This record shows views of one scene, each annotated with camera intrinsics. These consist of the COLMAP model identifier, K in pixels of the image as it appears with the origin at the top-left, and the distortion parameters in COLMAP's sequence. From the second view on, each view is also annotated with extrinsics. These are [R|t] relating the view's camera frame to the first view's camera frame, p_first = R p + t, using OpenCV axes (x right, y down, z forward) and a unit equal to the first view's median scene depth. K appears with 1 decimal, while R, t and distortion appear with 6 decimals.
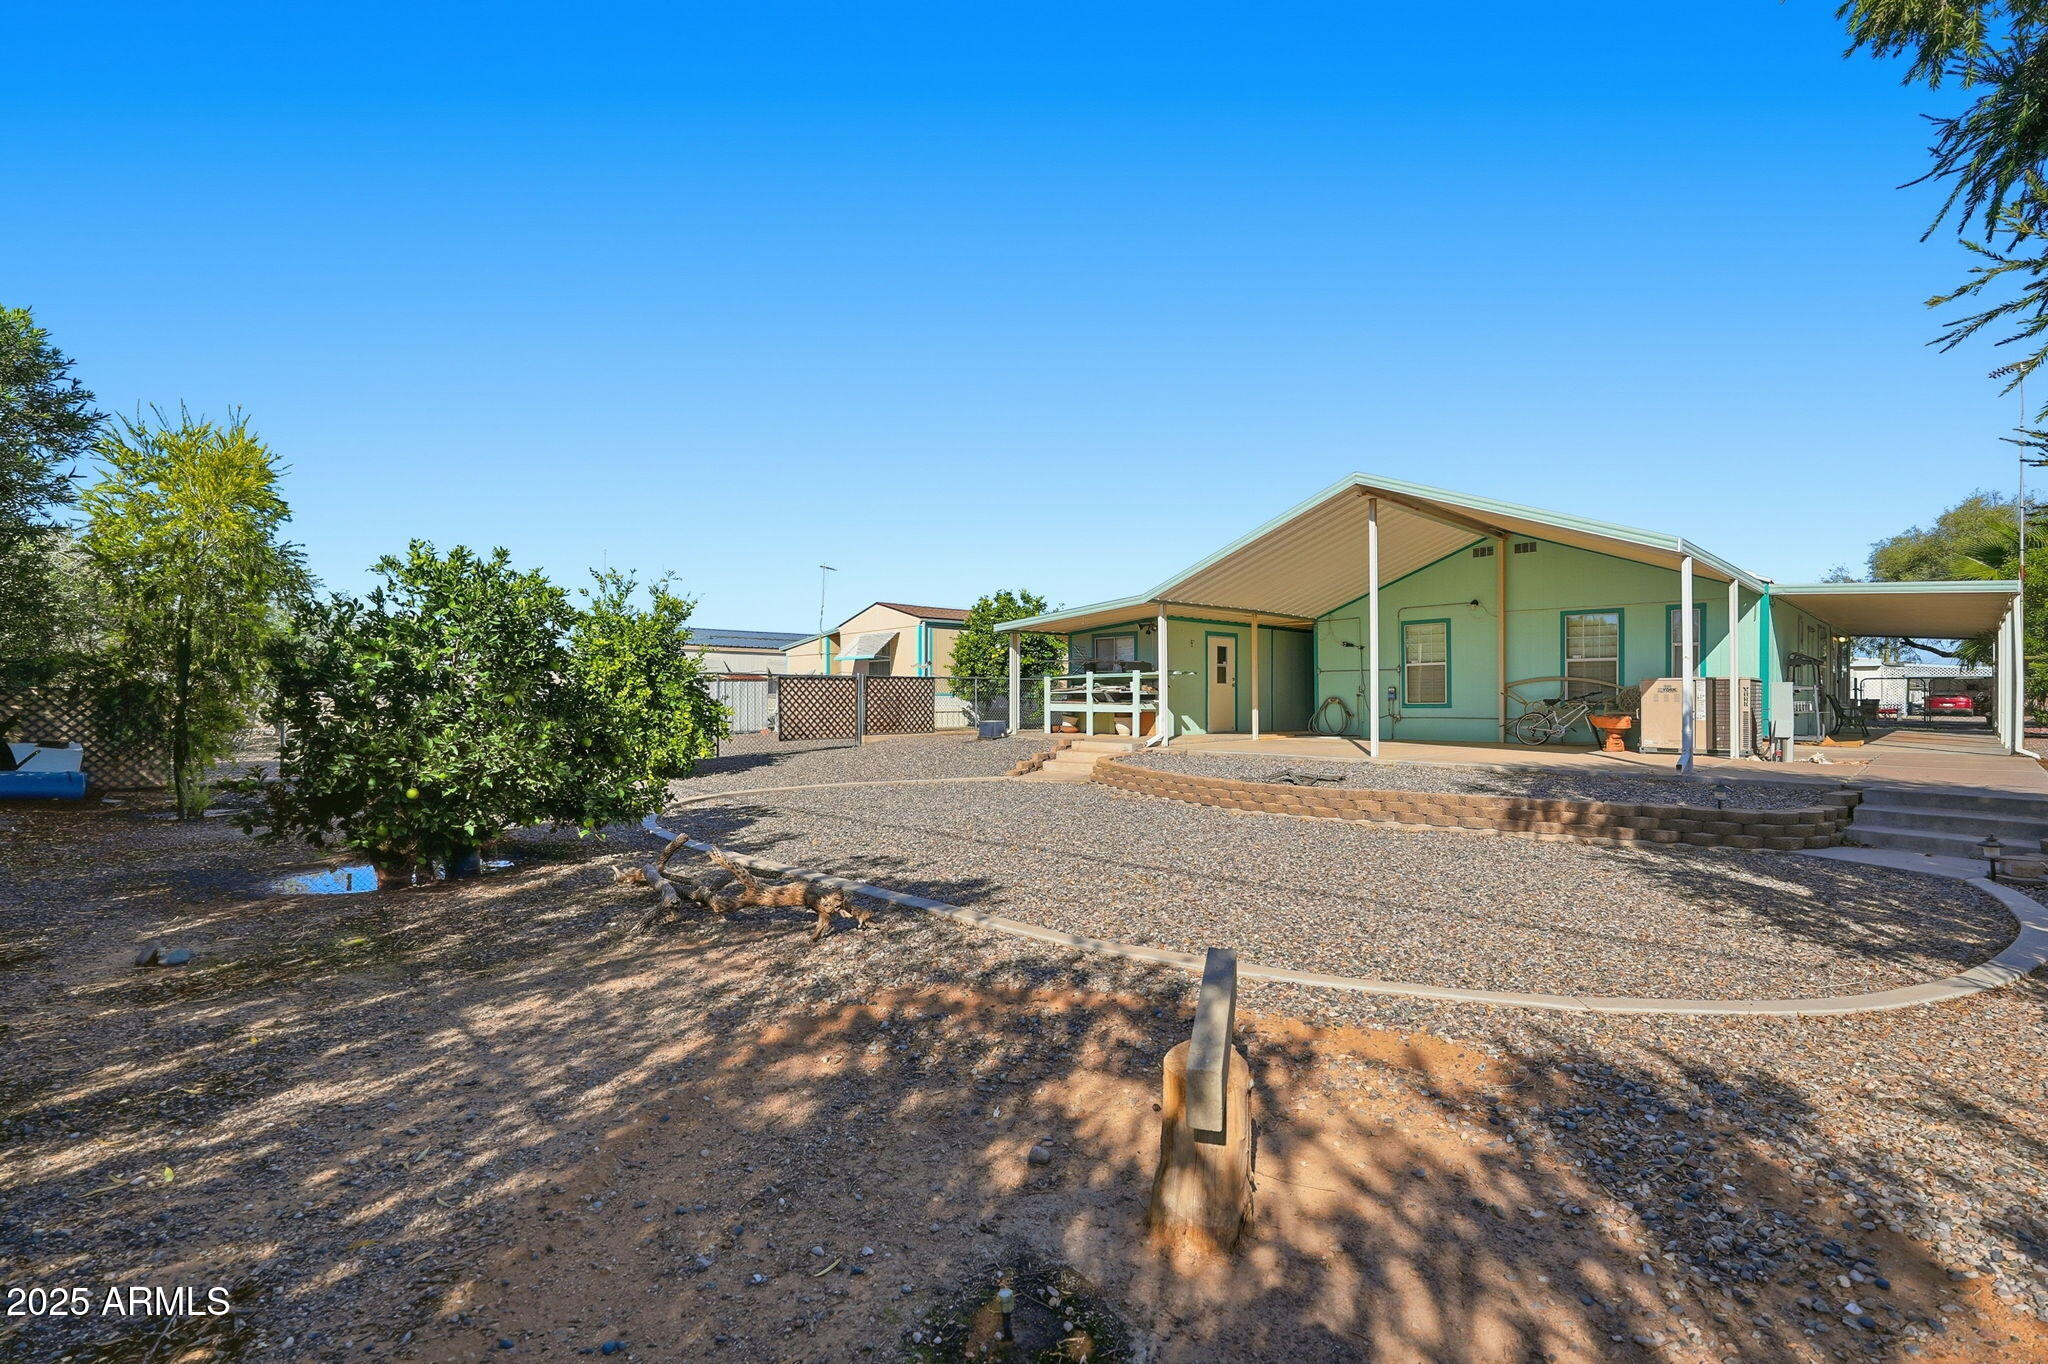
lens RADIAL K [[904.8, 0, 1024.0], [0, 904.8, 682.0], [0, 0, 1]] dist [-0.021634, 0.012734]
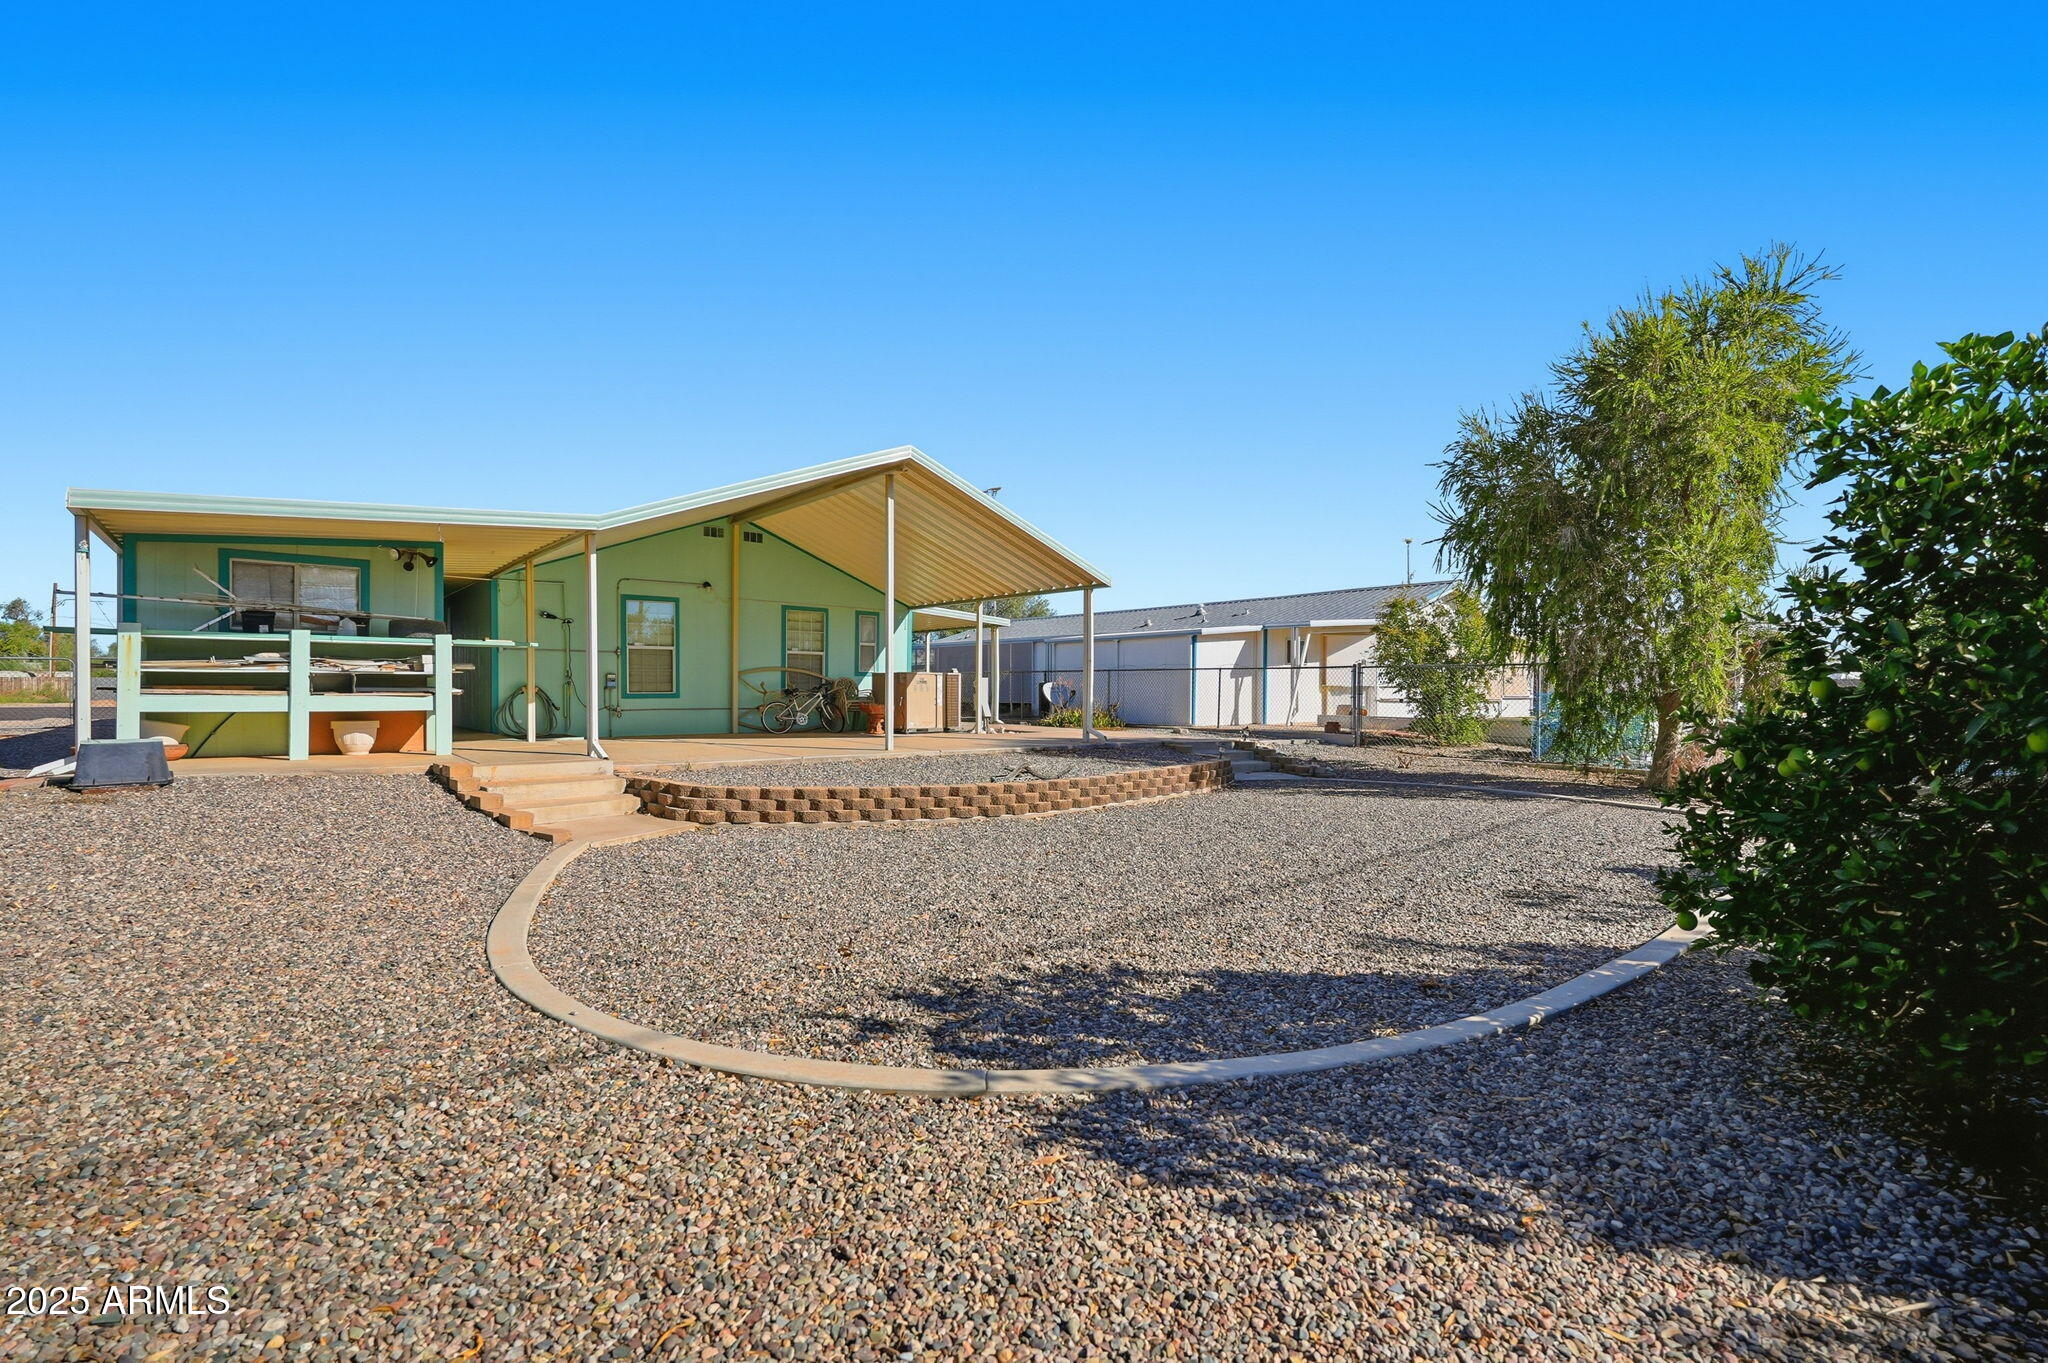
lens RADIAL K [[904.8, 0, 1024.0], [0, 904.8, 681.5], [0, 0, 1]] dist [-0.021634, 0.012734]
pose [[0.013184, 0.010536, 0.999858, -0.413552], [-0.022090, 0.999703, -0.010243, 0.013522], [-0.999669, -0.021952, 0.013413, 0.639160]]
